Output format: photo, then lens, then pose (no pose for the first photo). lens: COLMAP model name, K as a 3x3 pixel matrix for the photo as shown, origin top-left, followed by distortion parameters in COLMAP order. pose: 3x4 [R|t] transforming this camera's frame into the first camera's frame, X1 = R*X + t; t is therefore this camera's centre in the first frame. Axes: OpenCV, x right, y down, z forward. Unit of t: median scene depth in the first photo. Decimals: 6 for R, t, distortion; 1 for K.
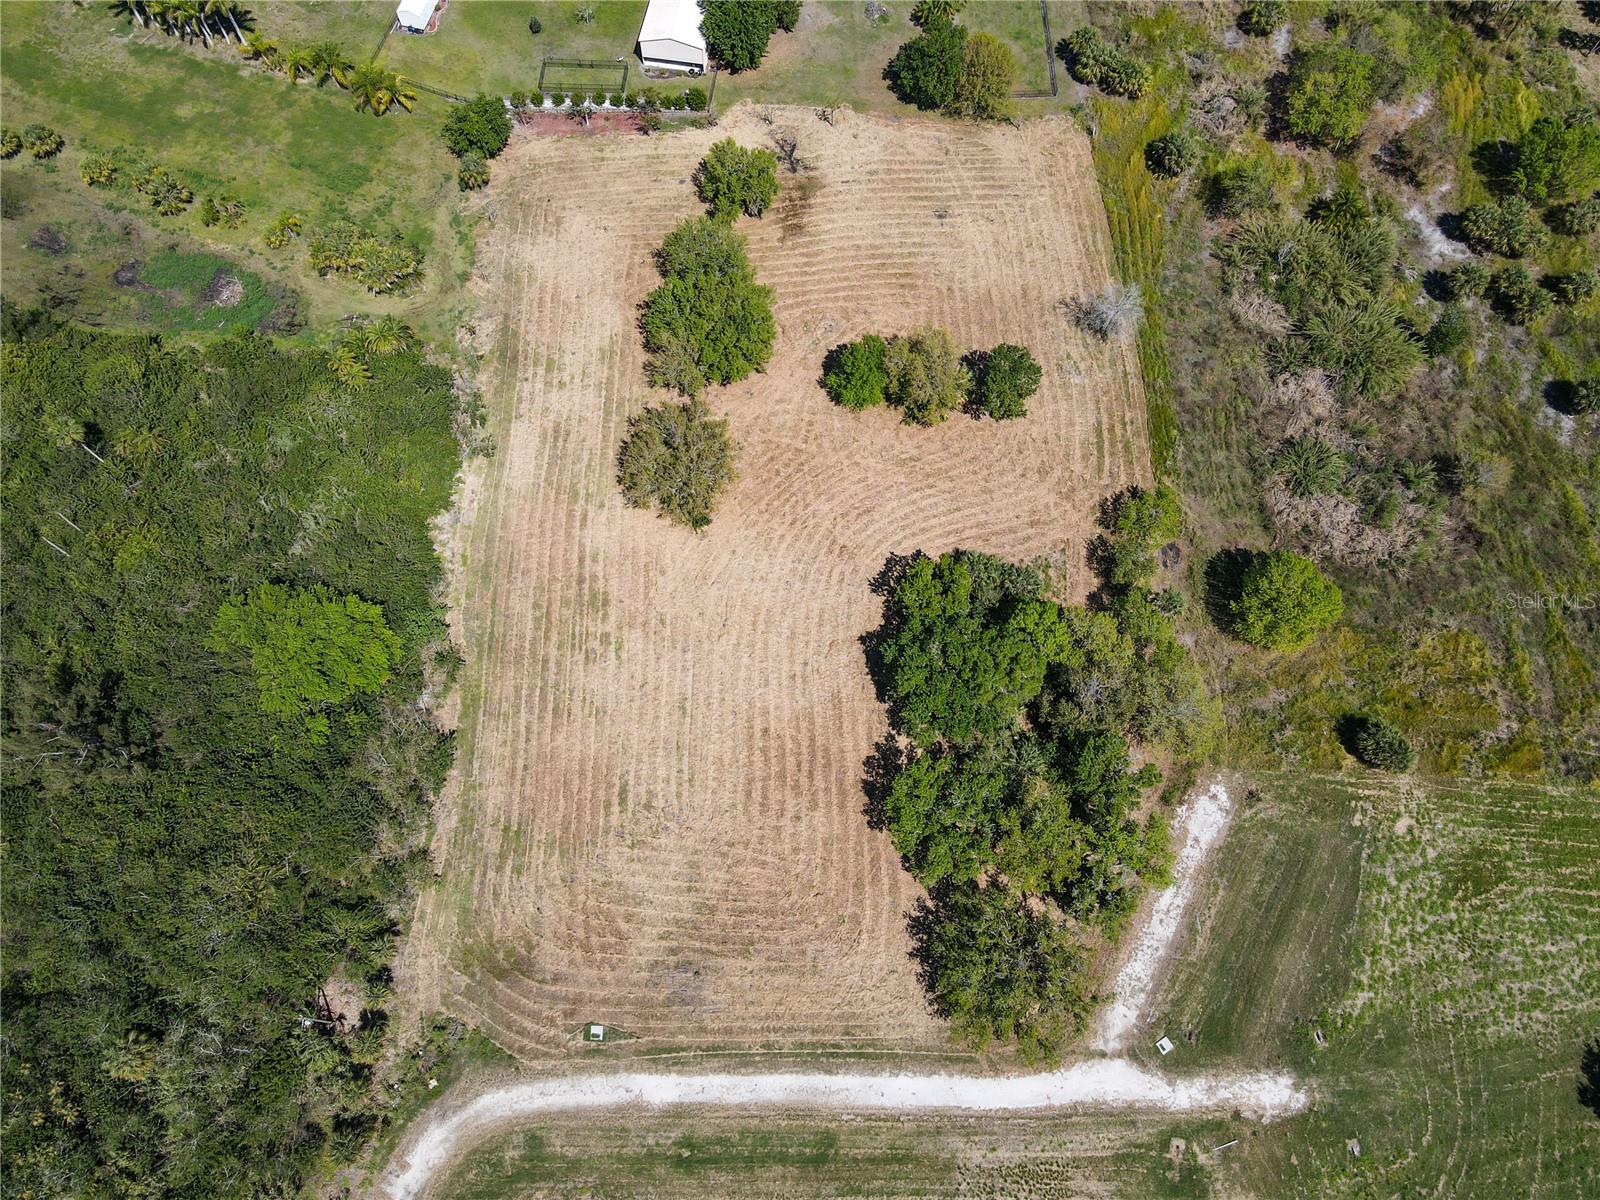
lens RADIAL K [[1187.2, 0, 762.6], [0, 1187.2, 612.1], [0, 0, 1]] dist [0.006105, 0.002677]
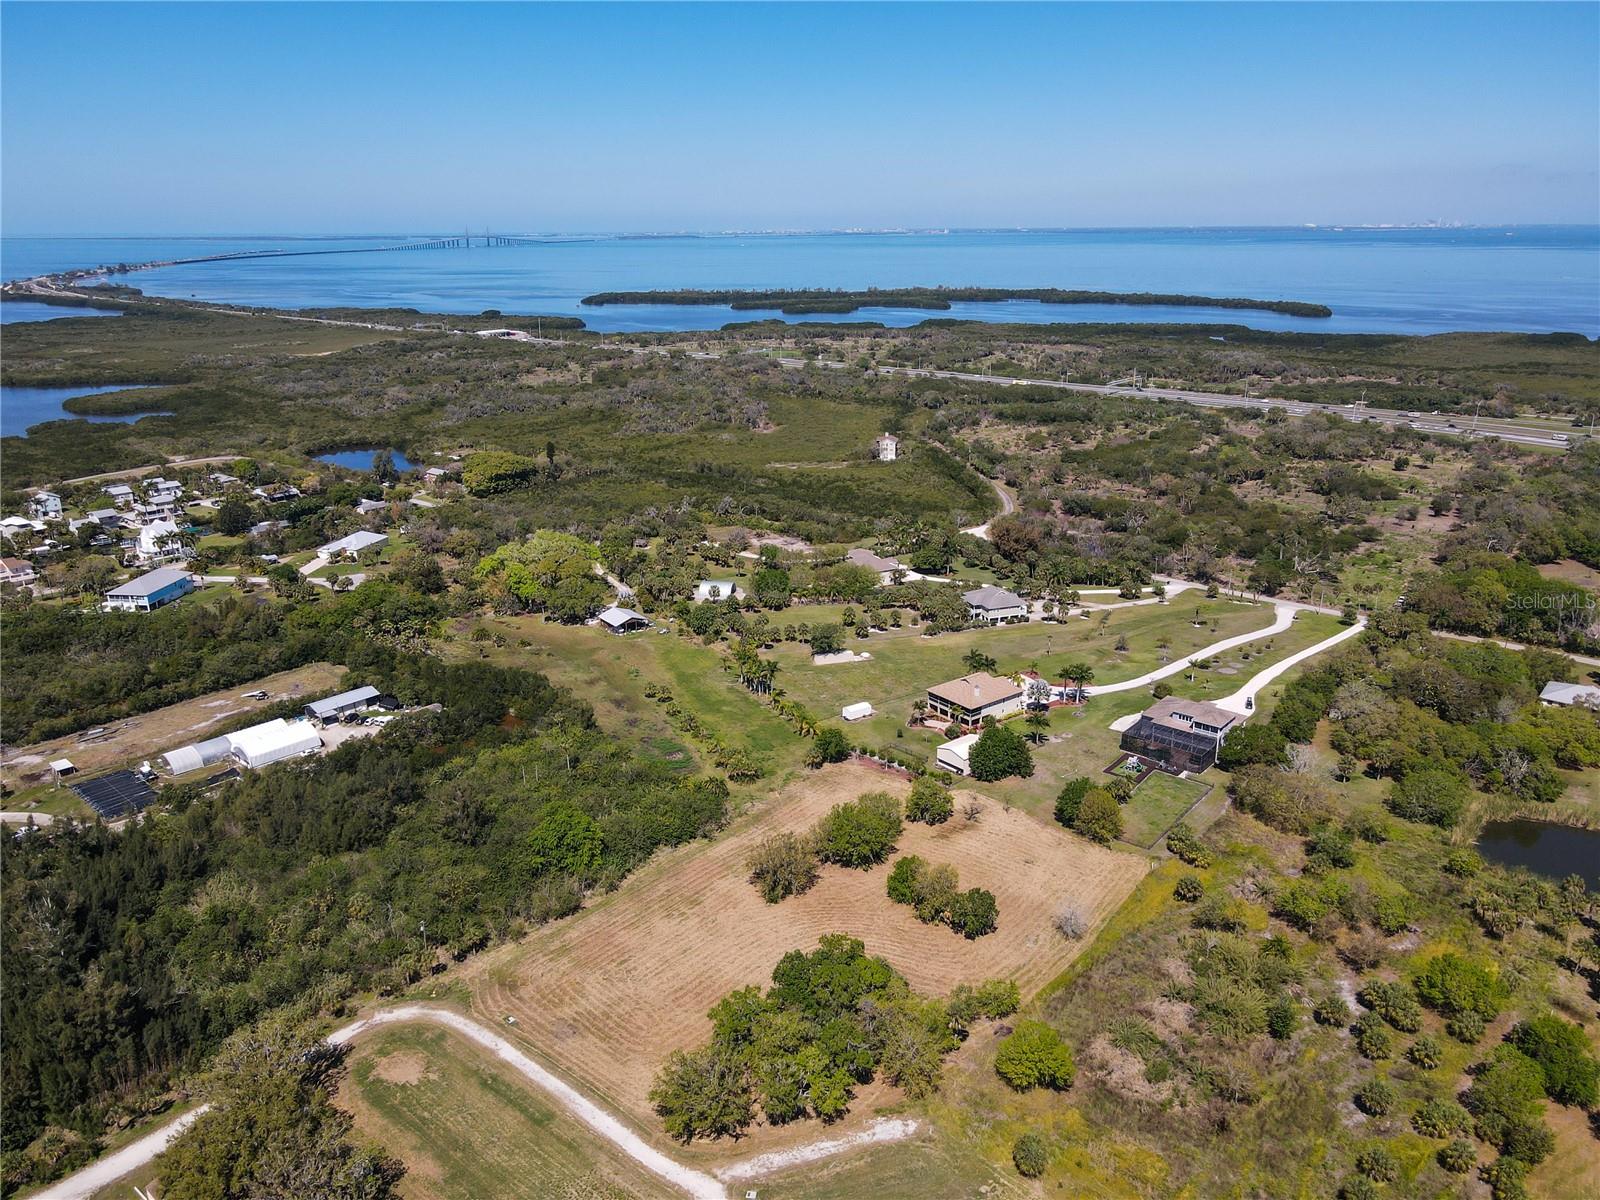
lens RADIAL K [[1167.7, 0, 761.9], [0, 1167.7, 602.8], [0, 0, 1]] dist [0.018152, 0.007248]
pose [[0.749613, 0.208776, -0.628087, 0.972699], [-0.607593, 0.593427, -0.527898, 0.610754], [0.262511, 0.777340, 0.571691, -0.304217]]
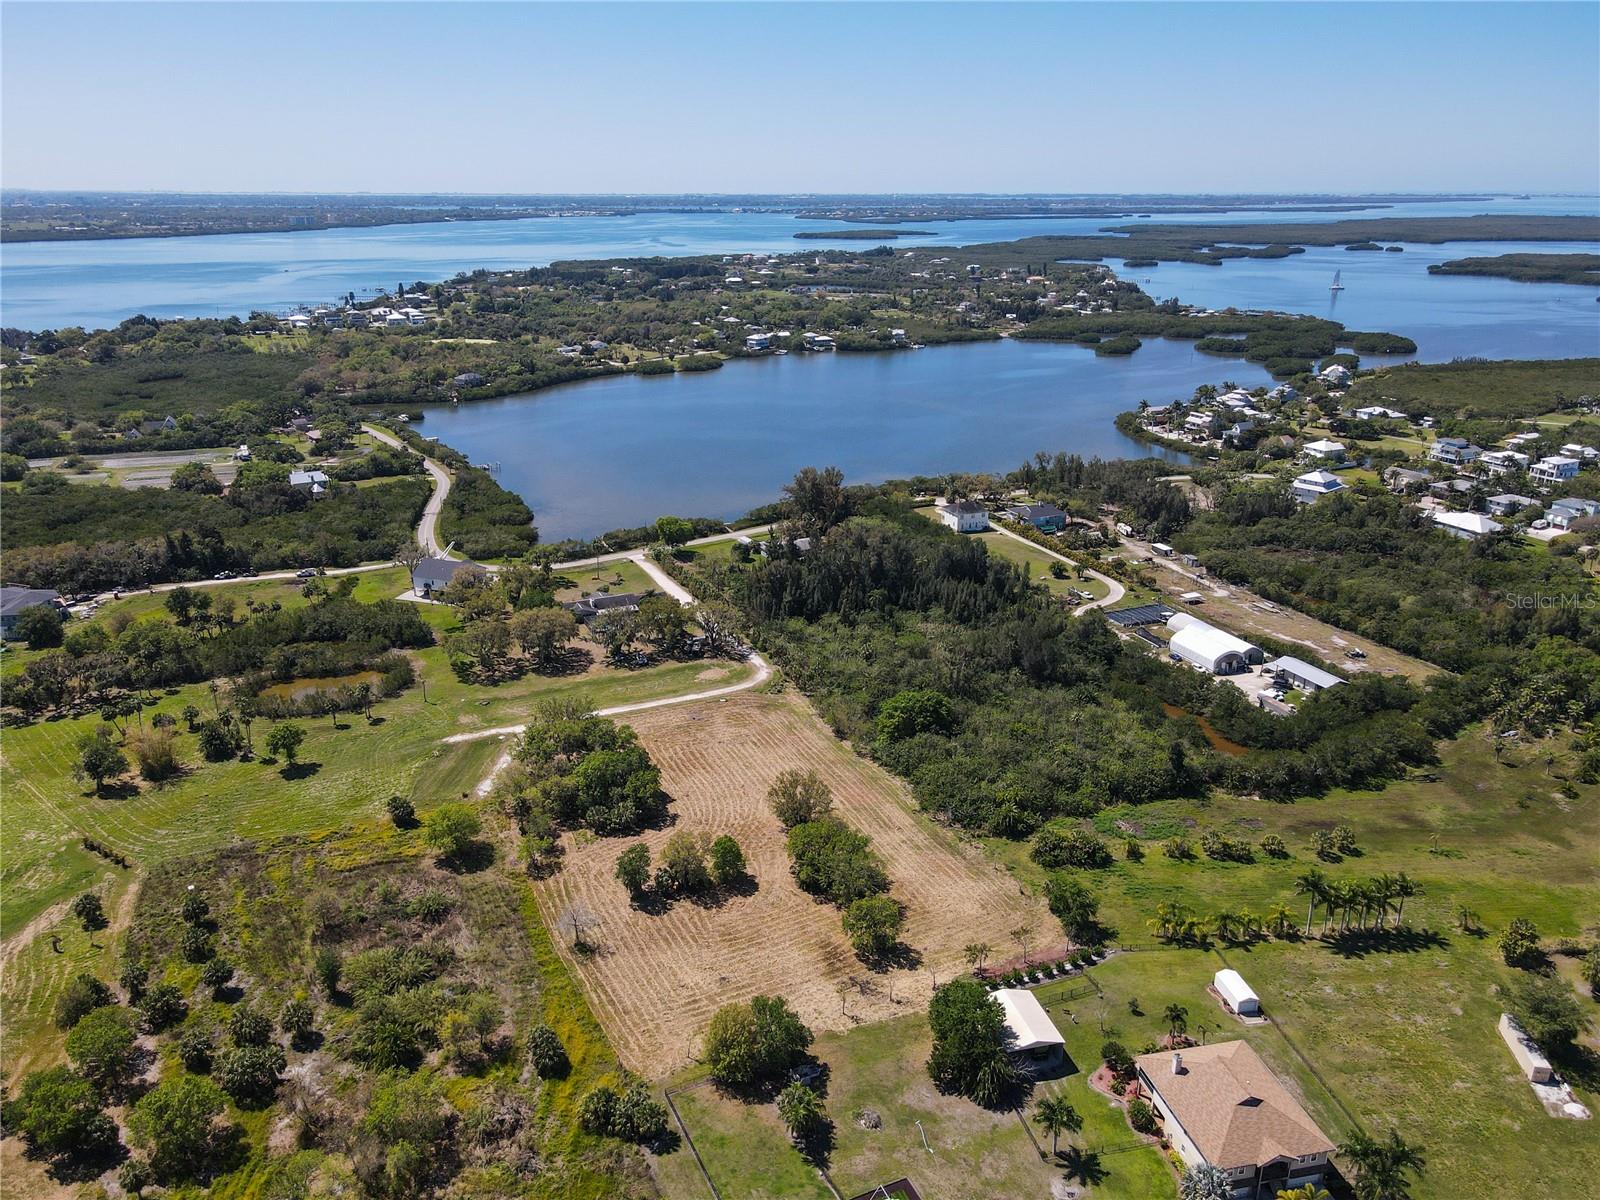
lens RADIAL K [[1163.9, 0, 792.4], [0, 1163.9, 601.6], [0, 0, 1]] dist [-0.018411, 0.038176]
pose [[-0.909881, 0.146783, -0.388035, 0.610399], [-0.378047, 0.091881, 0.921216, -1.859157], [0.170872, 0.984892, -0.028111, 0.812010]]
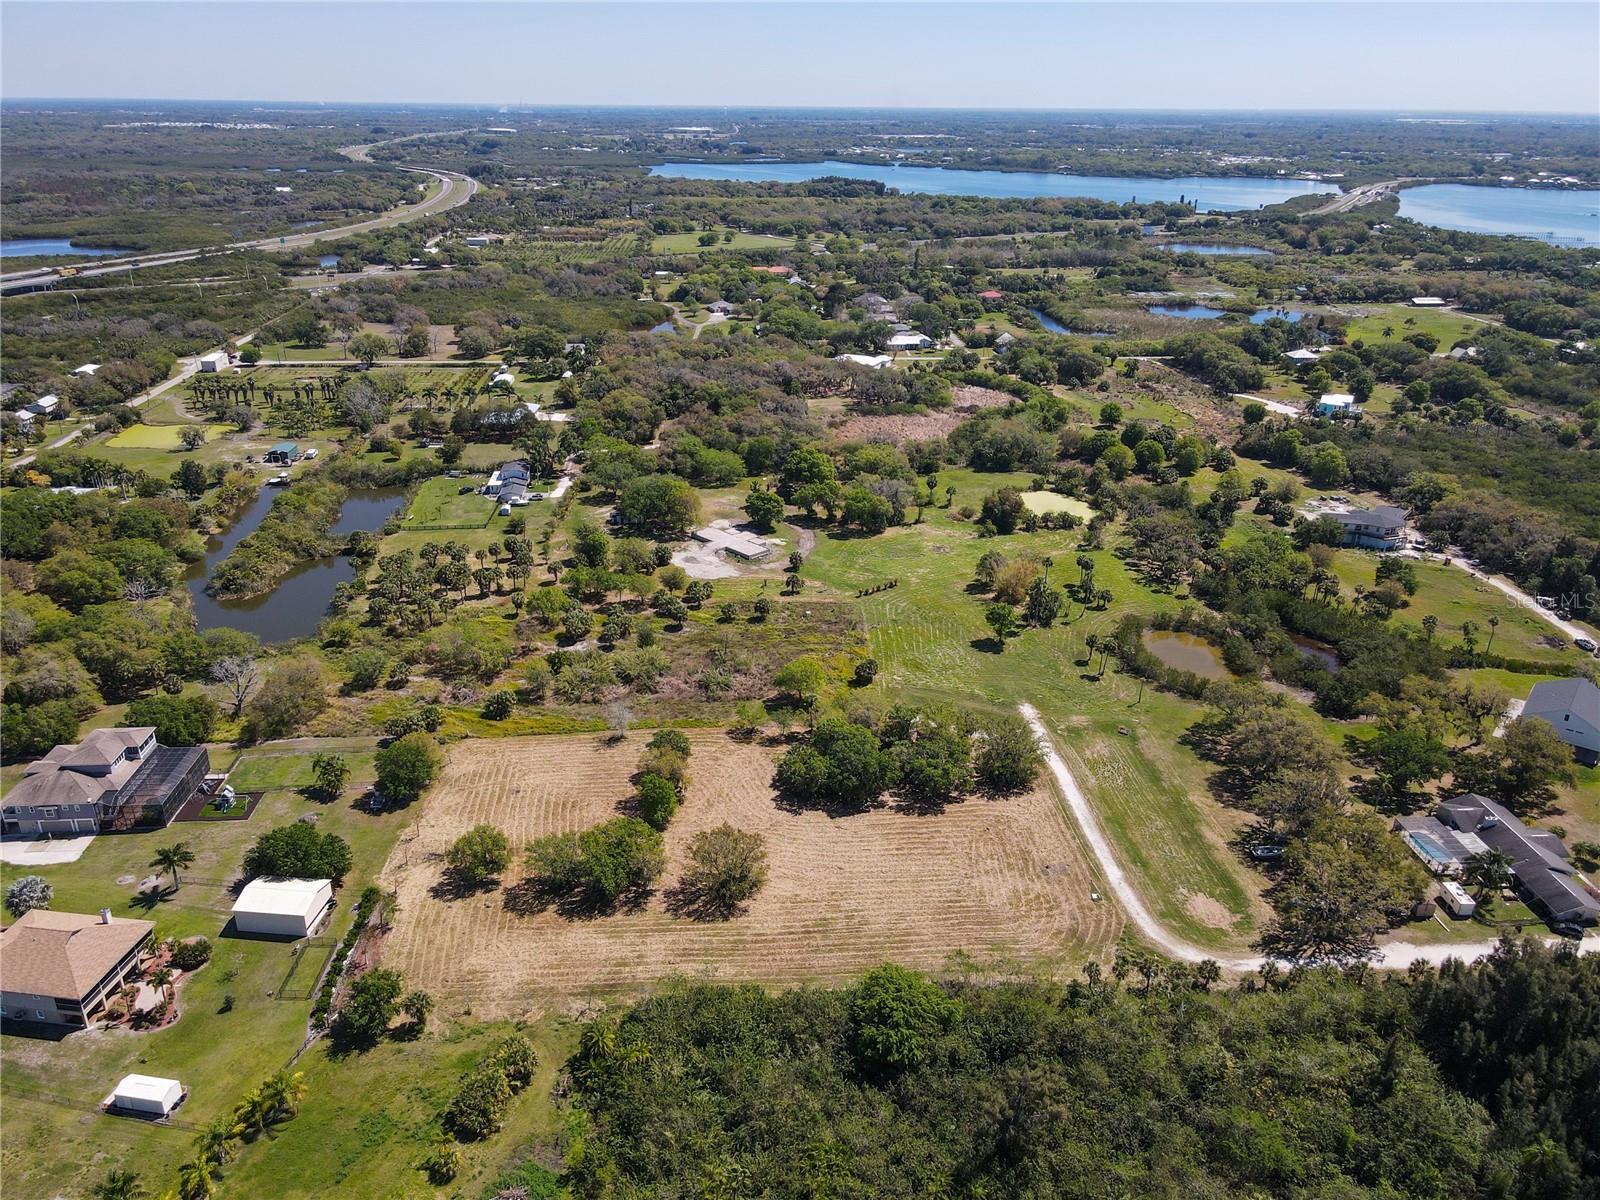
lens RADIAL K [[1163.9, 0, 792.4], [0, 1163.9, 601.6], [0, 0, 1]] dist [-0.018411, 0.038176]
pose [[-0.077078, -0.385561, 0.919457, -1.362590], [0.913837, 0.341457, 0.219792, -0.515839], [-0.398698, 0.857176, 0.326021, 0.239588]]
